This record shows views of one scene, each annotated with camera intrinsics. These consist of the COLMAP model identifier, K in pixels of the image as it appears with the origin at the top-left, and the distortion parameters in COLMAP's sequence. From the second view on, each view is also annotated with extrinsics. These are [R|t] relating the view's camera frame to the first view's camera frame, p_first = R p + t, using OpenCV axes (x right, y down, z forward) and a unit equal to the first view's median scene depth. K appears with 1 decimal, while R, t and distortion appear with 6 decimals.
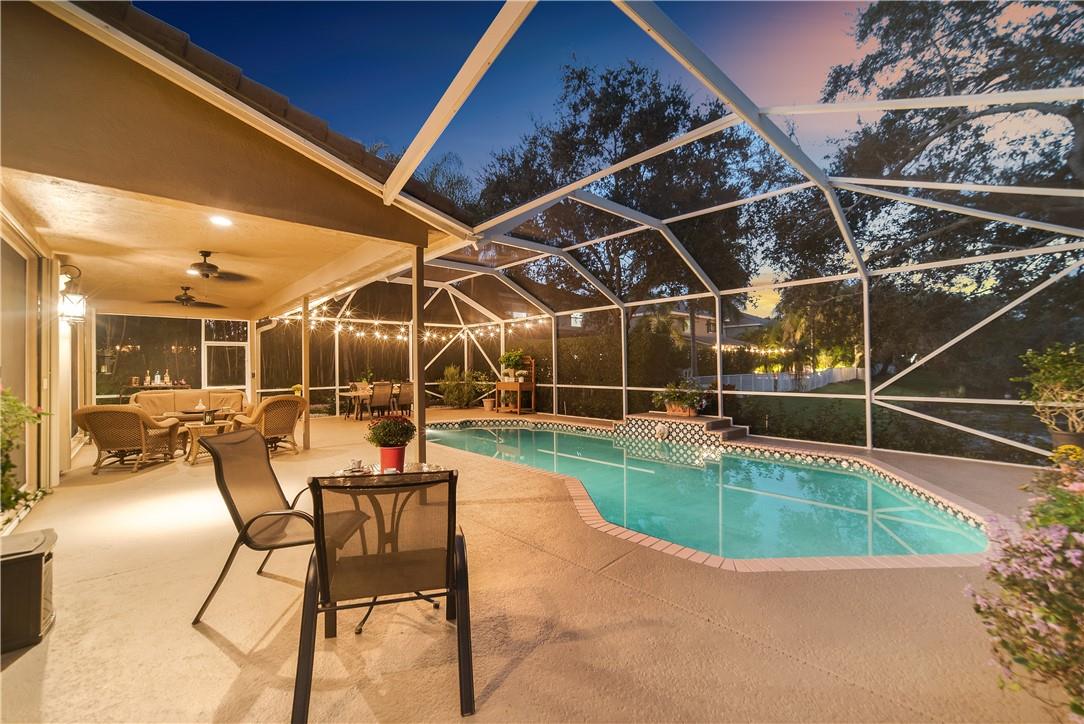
lens RADIAL K [[427.9, 0, 540.2], [0, 427.9, 362.3], [0, 0, 1]] dist [-0.001173, -0.000039]
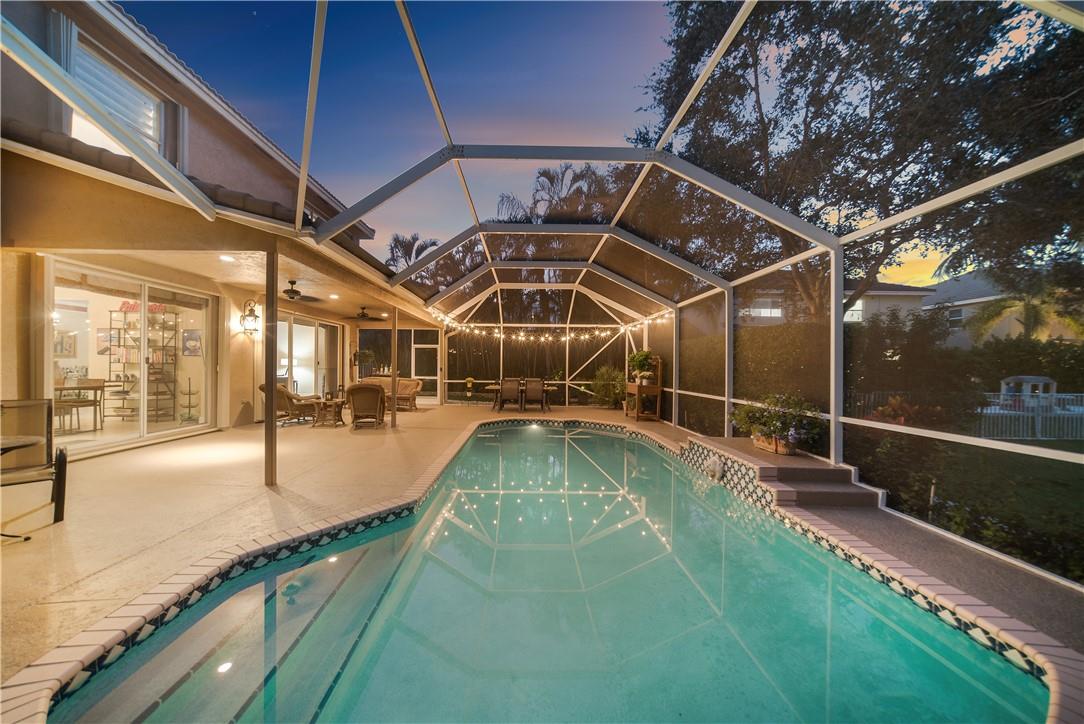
lens RADIAL K [[386.3, 0, 542.9], [0, 386.3, 362.0], [0, 0, 1]] dist [-0.007168, 0.001166]
pose [[0.770220, 0.011862, -0.637667, 0.343736], [-0.012055, 0.999919, 0.004039, -0.002410], [0.637664, 0.004576, 0.770301, 0.271876]]
